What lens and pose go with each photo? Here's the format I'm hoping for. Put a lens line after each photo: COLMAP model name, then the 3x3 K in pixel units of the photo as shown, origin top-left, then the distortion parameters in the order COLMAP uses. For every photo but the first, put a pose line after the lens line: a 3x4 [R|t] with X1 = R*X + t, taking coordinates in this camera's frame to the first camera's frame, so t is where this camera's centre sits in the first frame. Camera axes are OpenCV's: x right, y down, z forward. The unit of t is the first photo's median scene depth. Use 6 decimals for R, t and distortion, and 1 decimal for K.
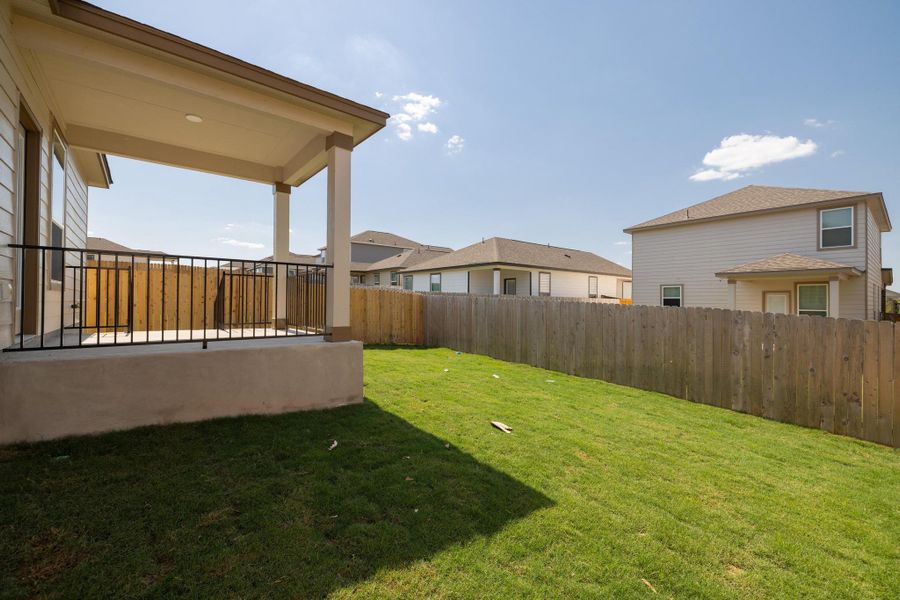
lens RADIAL K [[379.6, 0, 440.8], [0, 379.6, 302.4], [0, 0, 1]] dist [0.001056, 0.000883]
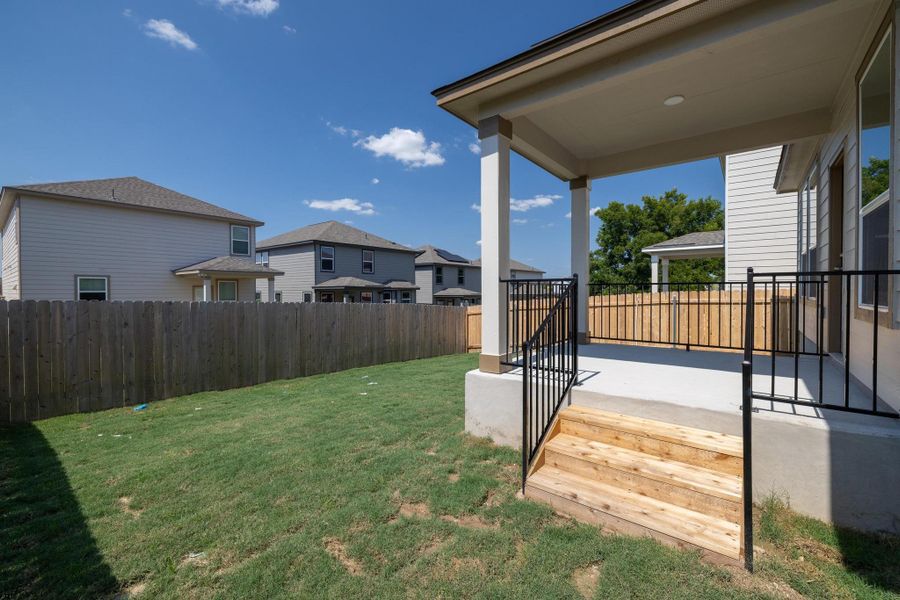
lens RADIAL K [[379.6, 0, 452.0], [0, 379.6, 293.9], [0, 0, 1]] dist [0.001056, 0.000883]
pose [[-0.233138, -0.018525, 0.972267, -0.459150], [0.000134, 0.999818, 0.019082, -0.028432], [-0.972444, 0.004579, -0.233093, 0.568156]]
